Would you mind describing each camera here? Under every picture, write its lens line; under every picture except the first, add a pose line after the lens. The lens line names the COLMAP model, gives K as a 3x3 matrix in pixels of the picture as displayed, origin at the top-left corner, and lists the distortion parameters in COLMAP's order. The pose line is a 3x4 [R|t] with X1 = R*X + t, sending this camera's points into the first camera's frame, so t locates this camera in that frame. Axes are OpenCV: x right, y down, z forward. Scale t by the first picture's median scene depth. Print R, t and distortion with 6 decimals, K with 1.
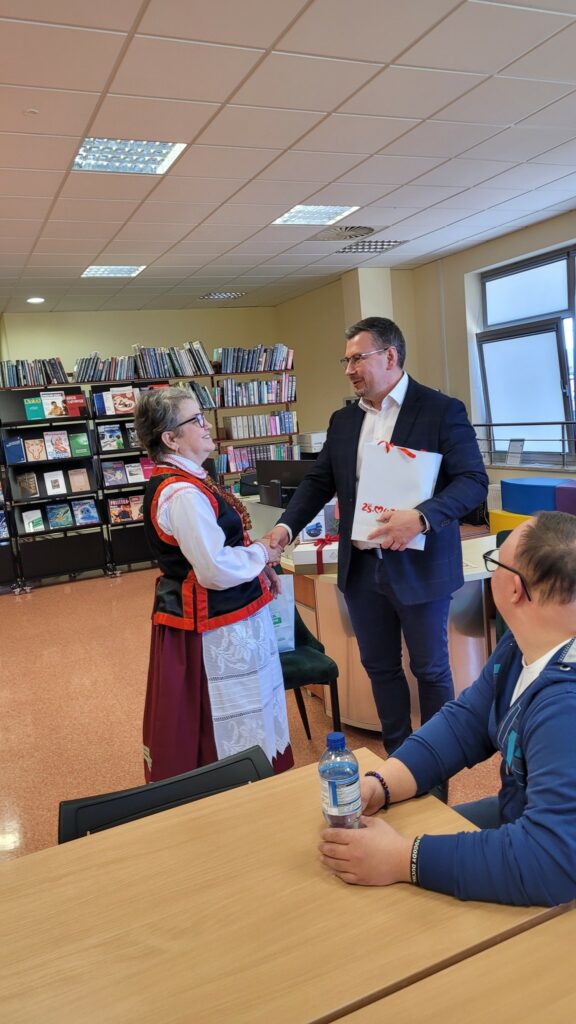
lens RADIAL K [[787.6, 0, 317.1], [0, 787.6, 517.9], [0, 0, 1]] dist [0.039056, -0.003349]
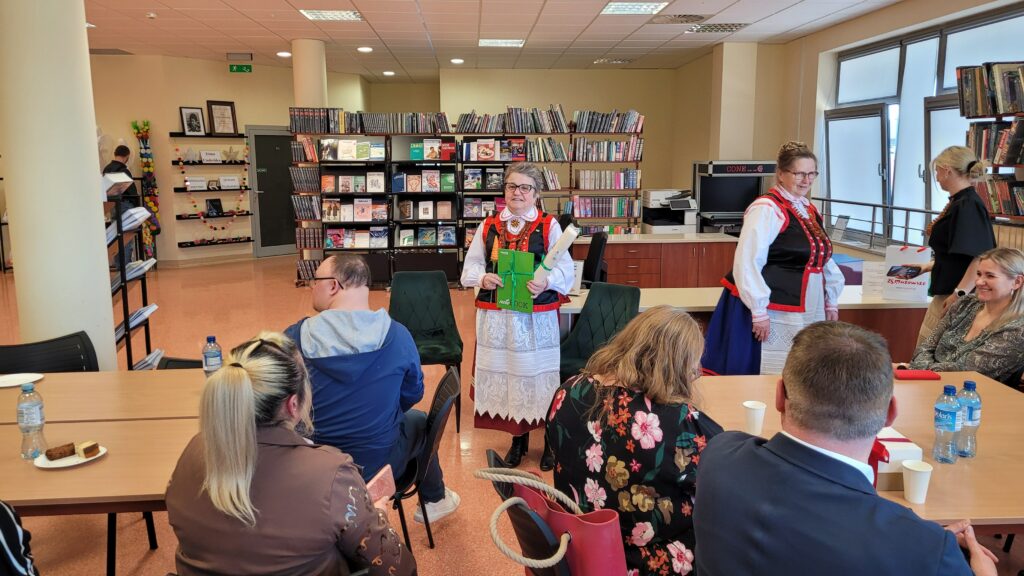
lens RADIAL K [[789.0, 0, 519.1], [0, 789.0, 279.8], [0, 0, 1]] dist [0.041345, -0.030308]
pose [[0.924806, 0.139825, -0.353812, 0.271492], [-0.129216, 0.990169, 0.053561, -0.019894], [0.357823, -0.003816, 0.933782, -0.141810]]
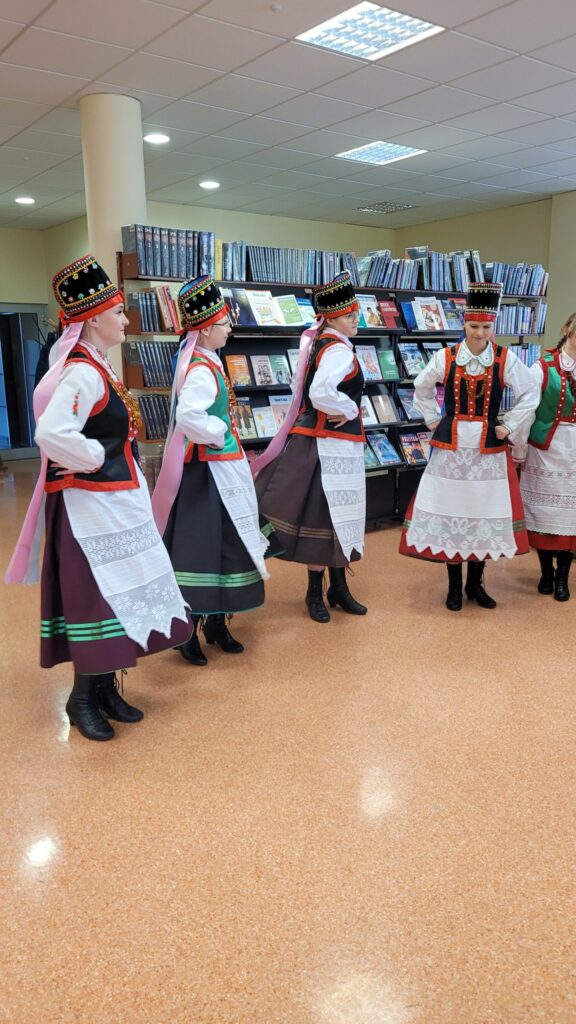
lens RADIAL K [[775.0, 0, 288.0], [0, 775.0, 512.0], [0, 0, 1]] dist [0.048809, -0.040823]
pose [[0.976821, 0.032366, 0.211597, -0.551460], [-0.042978, 0.998028, 0.045746, 0.025142], [-0.209700, -0.053779, 0.976286, 0.235561]]
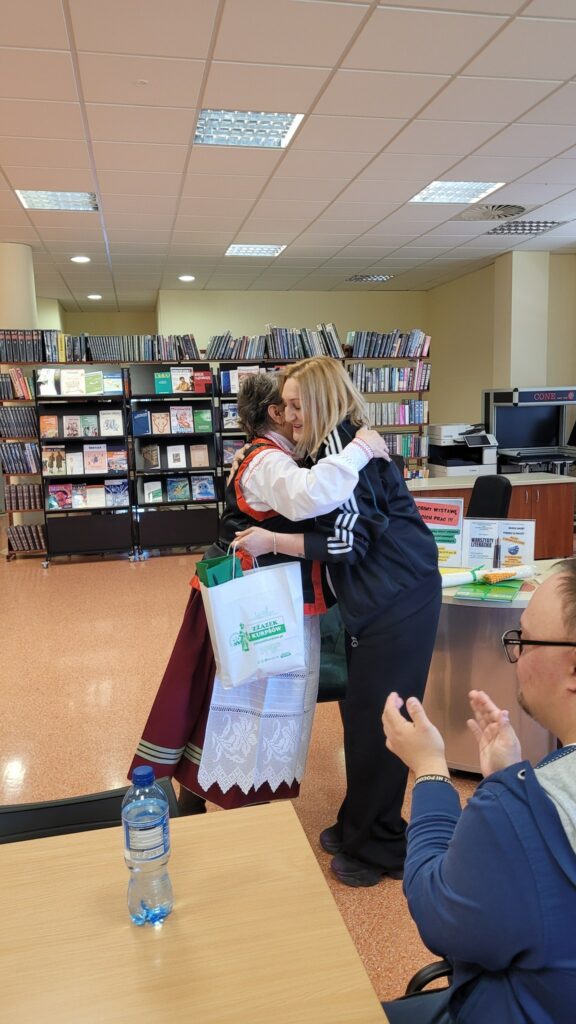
lens RADIAL K [[789.0, 0, 297.6], [0, 789.0, 512.0], [0, 0, 1]] dist [0.041345, -0.030308]
pose [[0.970418, 0.093434, -0.222619, 0.052562], [-0.091282, 0.995625, 0.019959, -0.007527], [0.223510, 0.000953, 0.974701, 0.040034]]
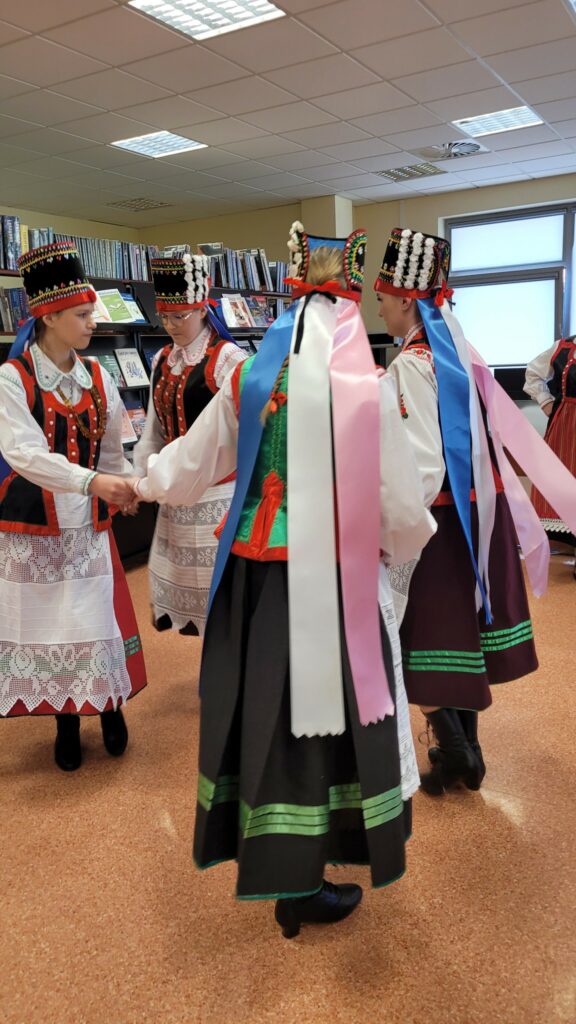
lens RADIAL K [[789.0, 0, 297.6], [0, 789.0, 512.0], [0, 0, 1]] dist [0.041345, -0.030308]
pose [[0.821017, -0.064424, 0.567257, -0.661542], [0.056387, 0.997905, 0.031722, 0.031678], [-0.568112, 0.005942, 0.822930, 0.311093]]
